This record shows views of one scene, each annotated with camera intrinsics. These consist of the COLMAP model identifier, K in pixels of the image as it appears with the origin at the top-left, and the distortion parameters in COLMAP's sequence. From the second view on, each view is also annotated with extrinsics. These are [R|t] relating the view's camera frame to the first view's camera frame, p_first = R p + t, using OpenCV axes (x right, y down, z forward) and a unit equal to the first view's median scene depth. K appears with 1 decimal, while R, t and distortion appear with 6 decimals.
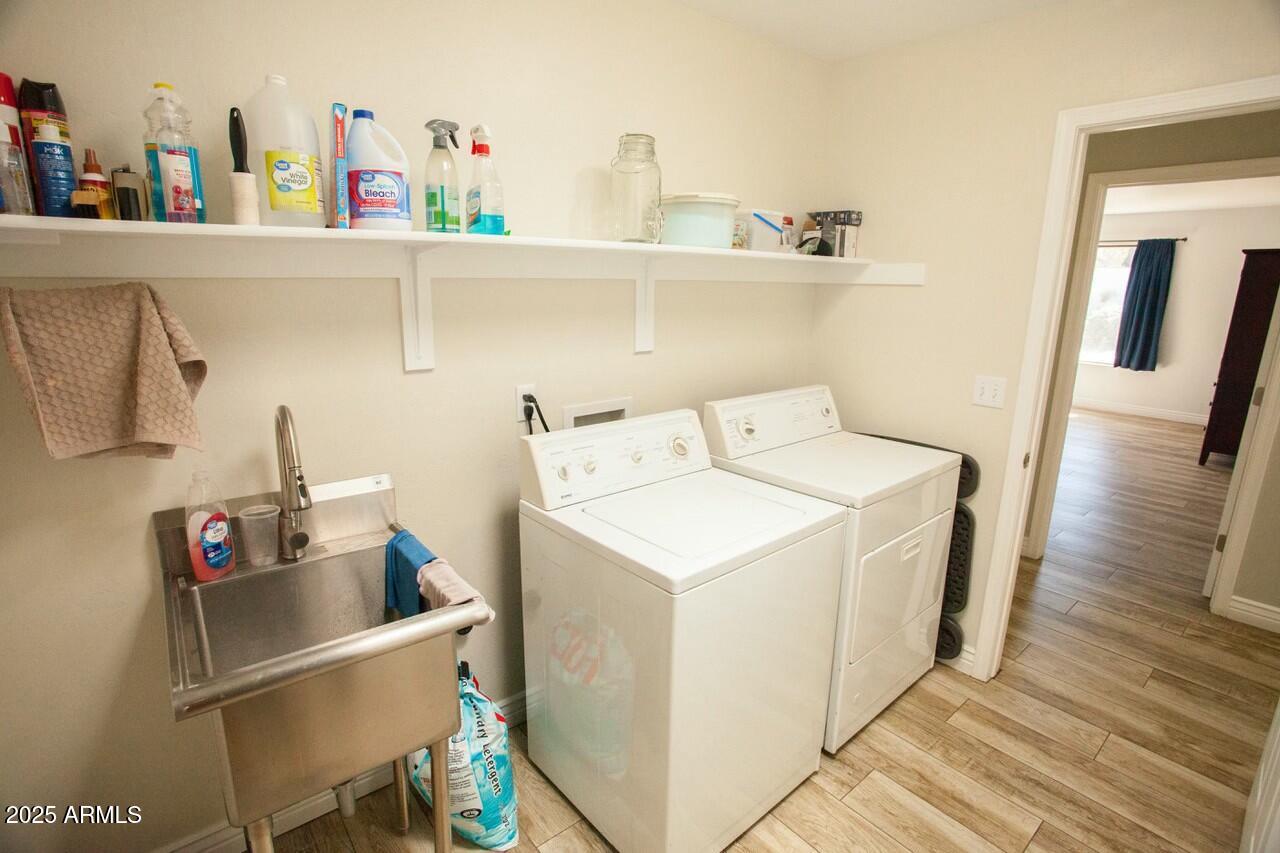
lens RADIAL K [[621.4, 0, 637.2], [0, 621.4, 424.3], [0, 0, 1]] dist [-0.067700, 0.025897]
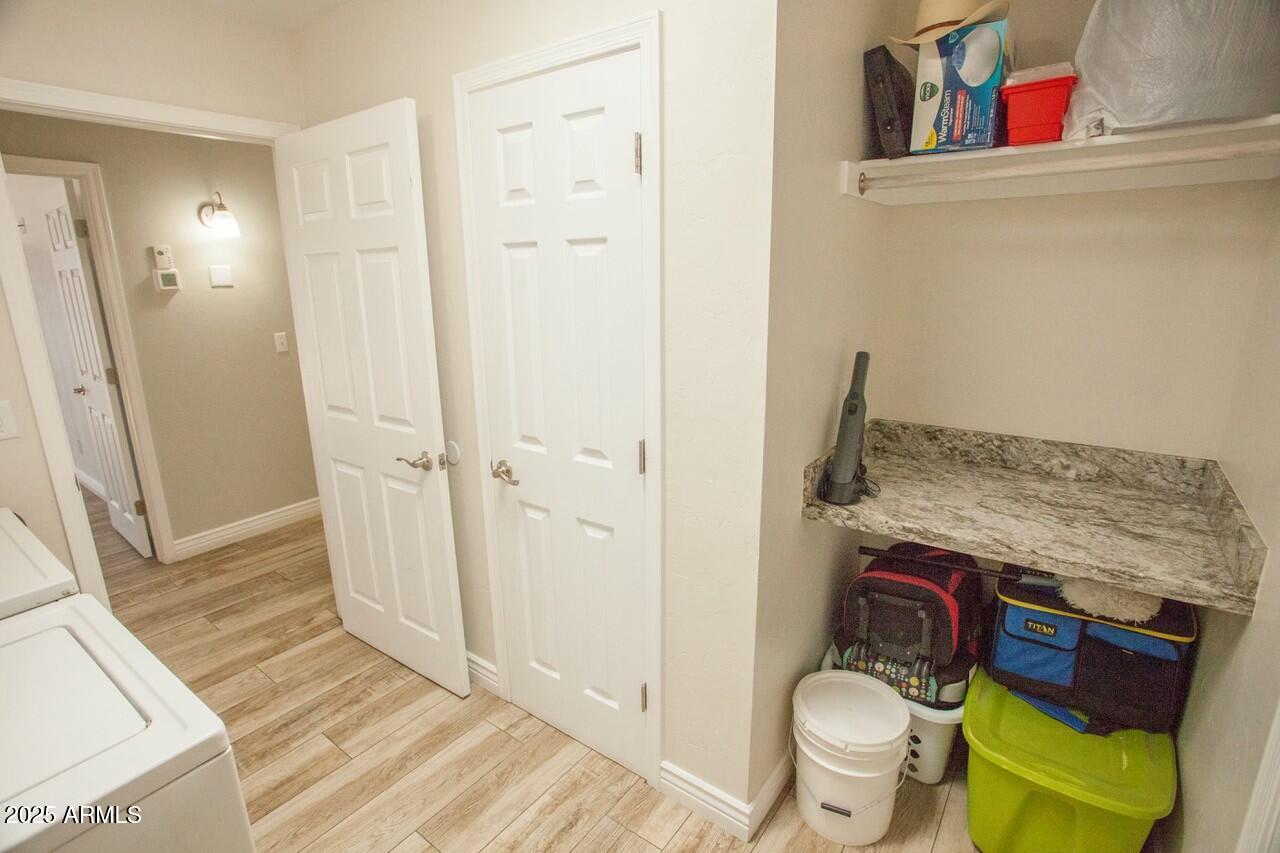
lens RADIAL K [[621.4, 0, 638.6], [0, 621.4, 425.1], [0, 0, 1]] dist [-0.067700, 0.025897]
pose [[-0.245452, -0.245341, 0.937849, -0.361374], [0.235610, 0.923338, 0.303208, -0.087131], [-0.940341, 0.295389, -0.168830, 0.368047]]
